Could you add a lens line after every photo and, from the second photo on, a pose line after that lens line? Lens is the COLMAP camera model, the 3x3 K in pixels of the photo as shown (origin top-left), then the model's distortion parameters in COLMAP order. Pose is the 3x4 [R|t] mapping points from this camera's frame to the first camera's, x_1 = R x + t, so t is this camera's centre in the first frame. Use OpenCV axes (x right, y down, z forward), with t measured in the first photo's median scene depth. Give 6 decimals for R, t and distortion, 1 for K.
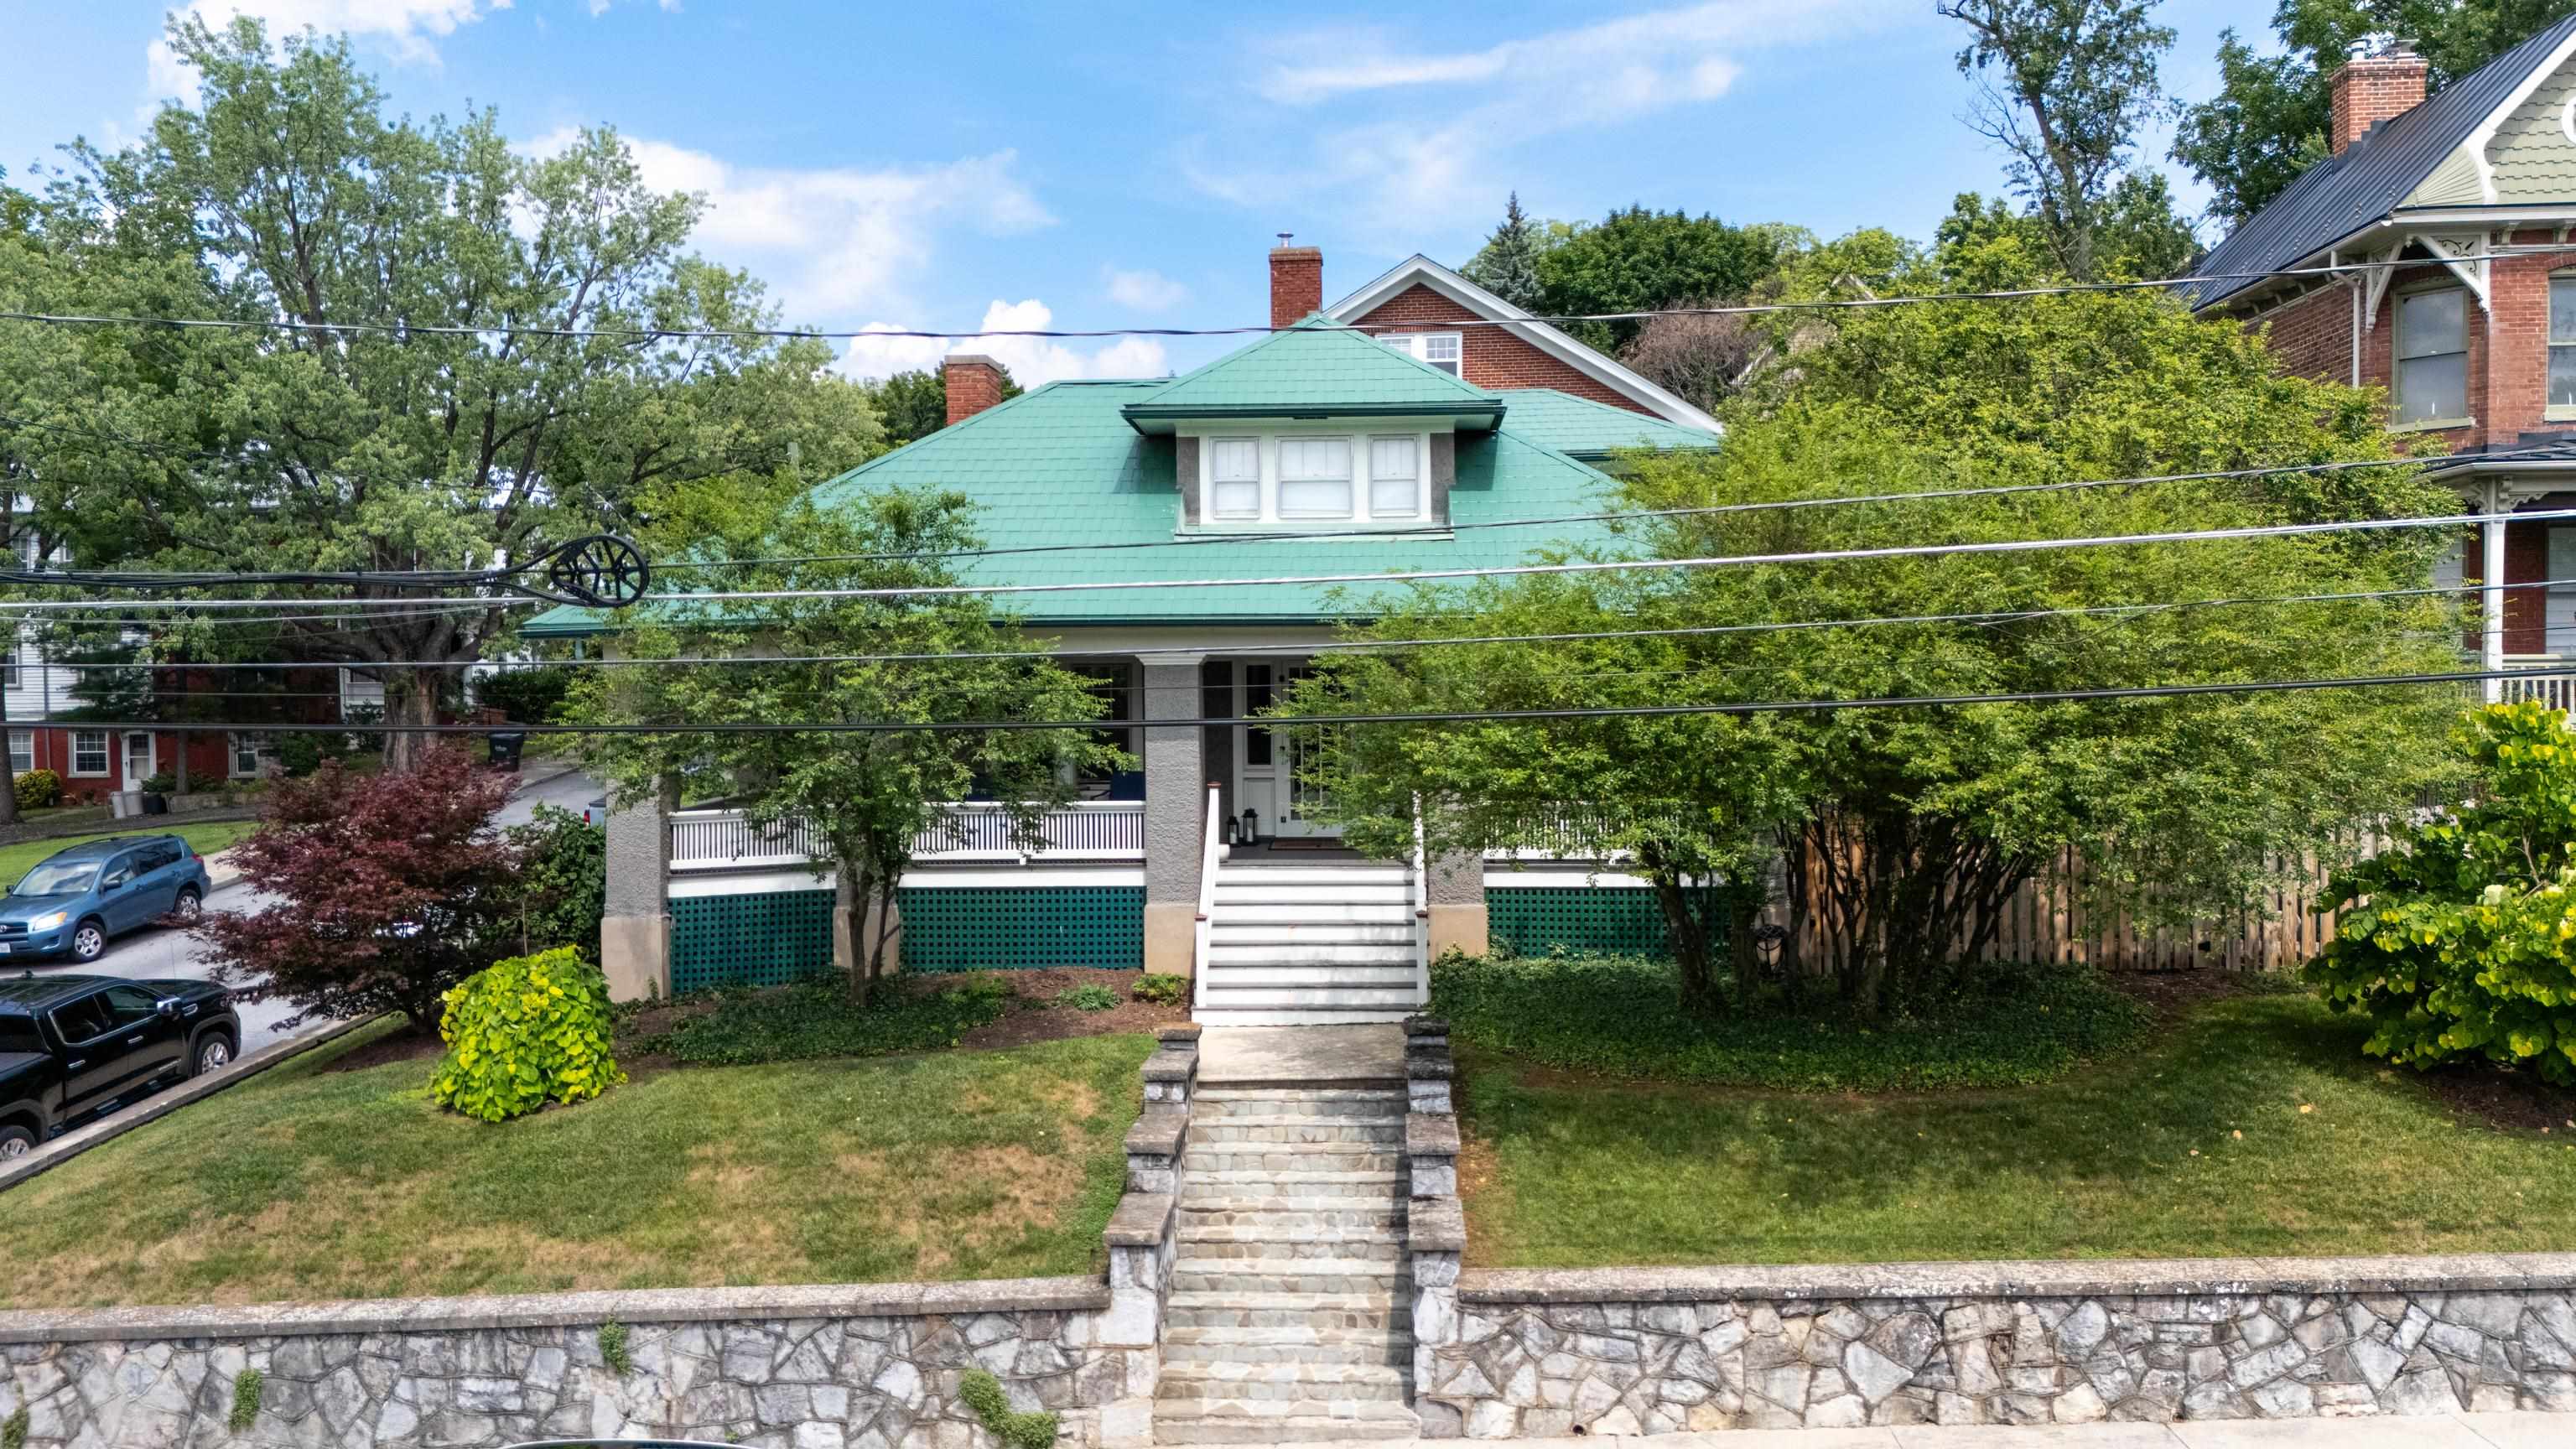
lens RADIAL K [[1894.3, 0, 1288.5], [0, 1894.3, 731.6], [0, 0, 1]] dist [0.056278, -0.043148]
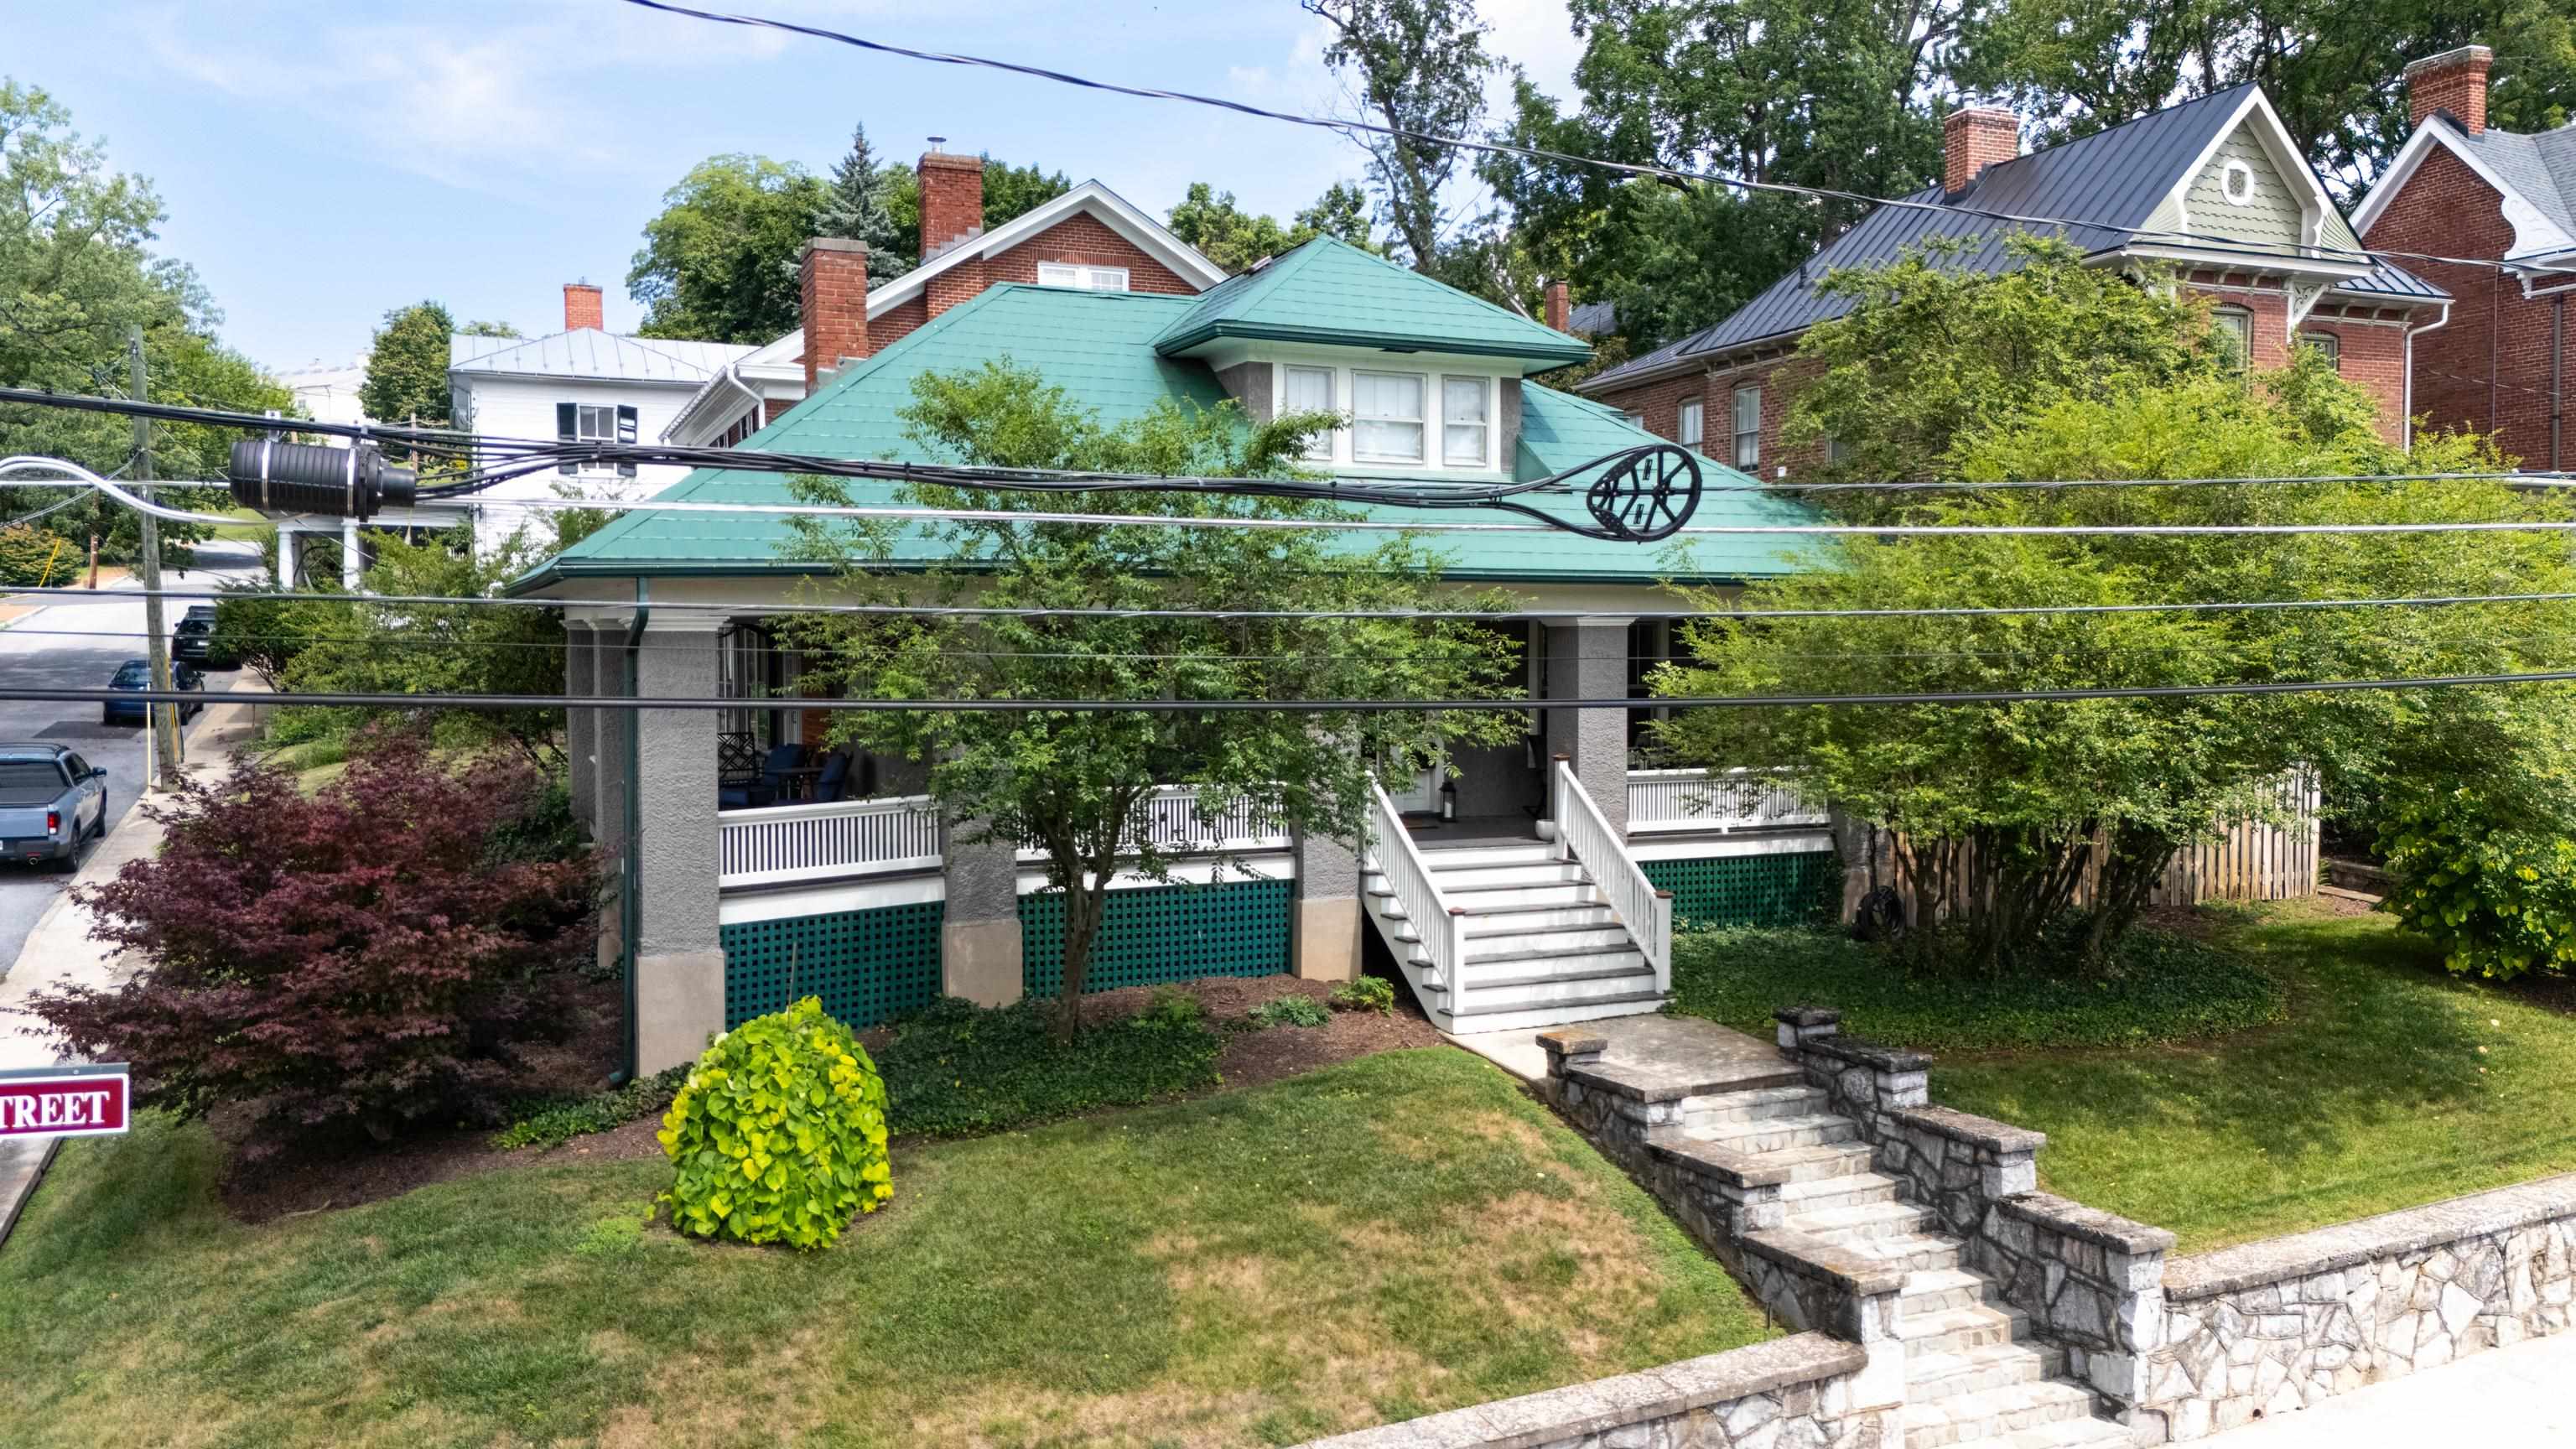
lens RADIAL K [[1898.5, 0, 1288.0], [0, 1898.5, 724.5], [0, 0, 1]] dist [0.079111, -0.082262]
pose [[0.890387, -0.012781, 0.455025, -0.711644], [0.006212, 0.999854, 0.015929, -0.004748], [-0.455163, -0.011356, 0.890336, 0.339990]]
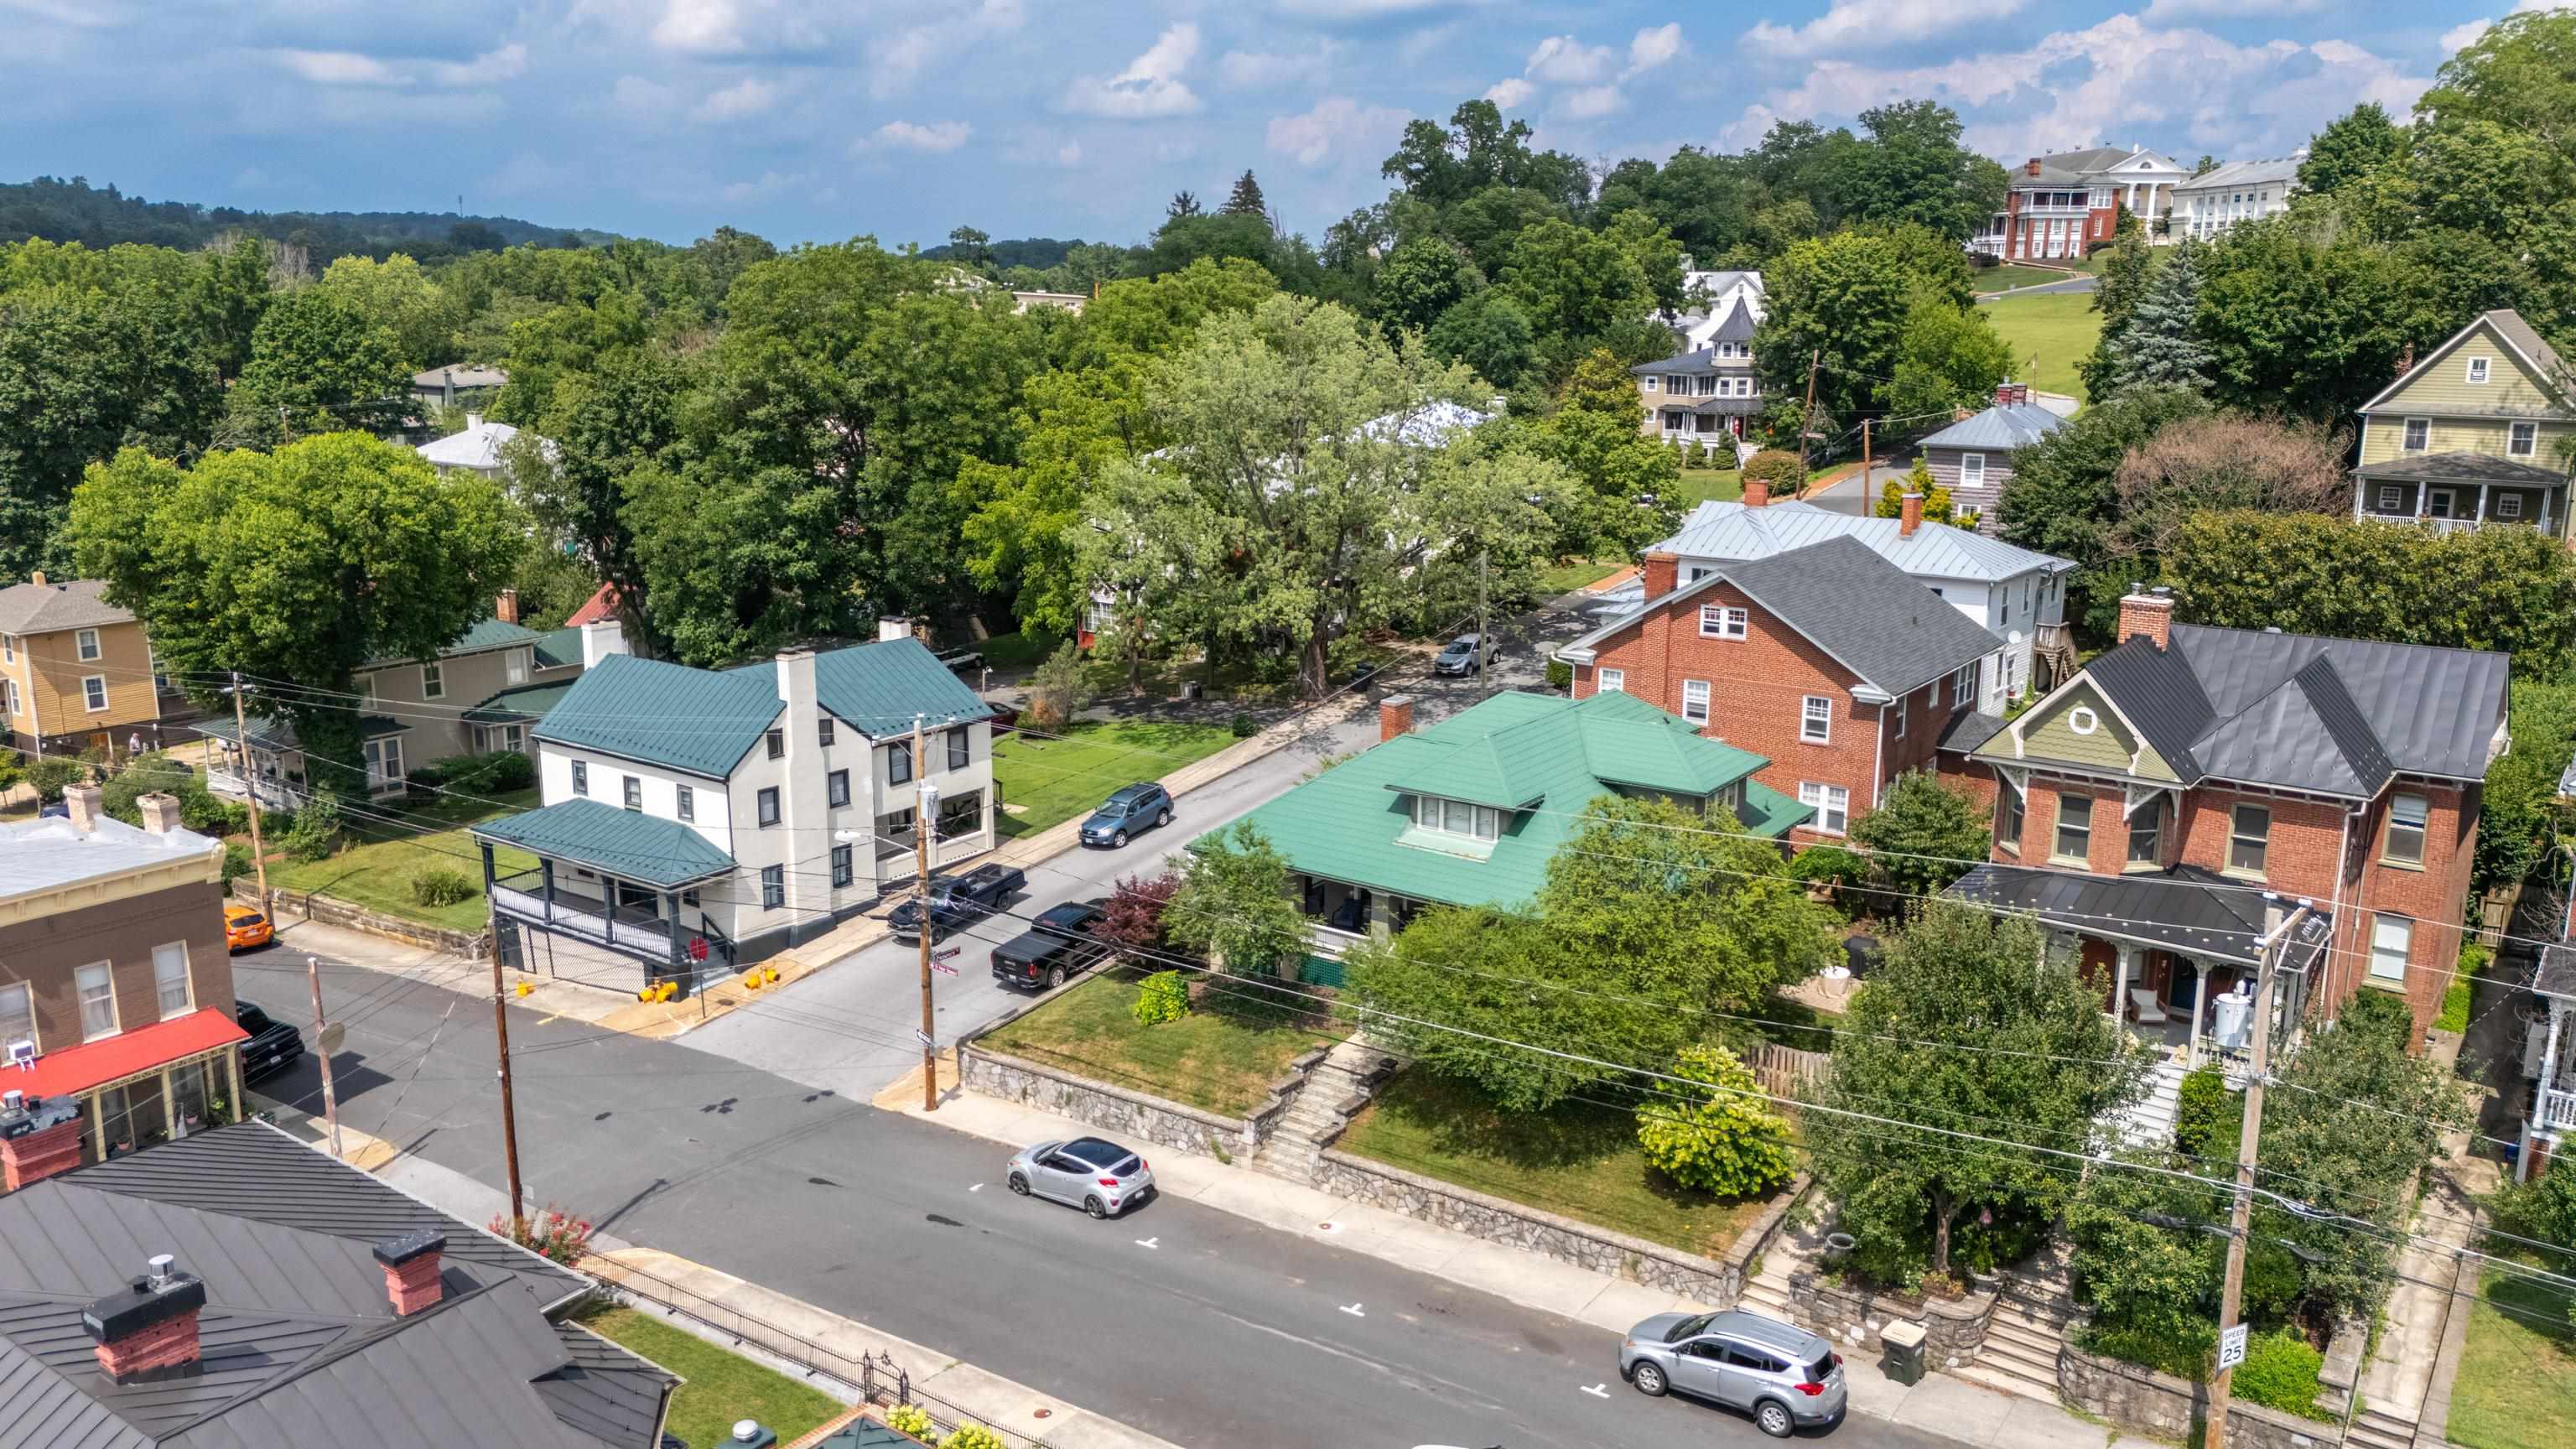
lens RADIAL K [[1885.5, 0, 1291.4], [0, 1885.5, 738.9], [0, 0, 1]] dist [0.092154, -0.119064]
pose [[0.838910, 0.137461, -0.526625, 1.799831], [-0.023238, 0.975745, 0.217674, -1.237750], [0.543773, -0.170372, 0.821757, -1.829095]]
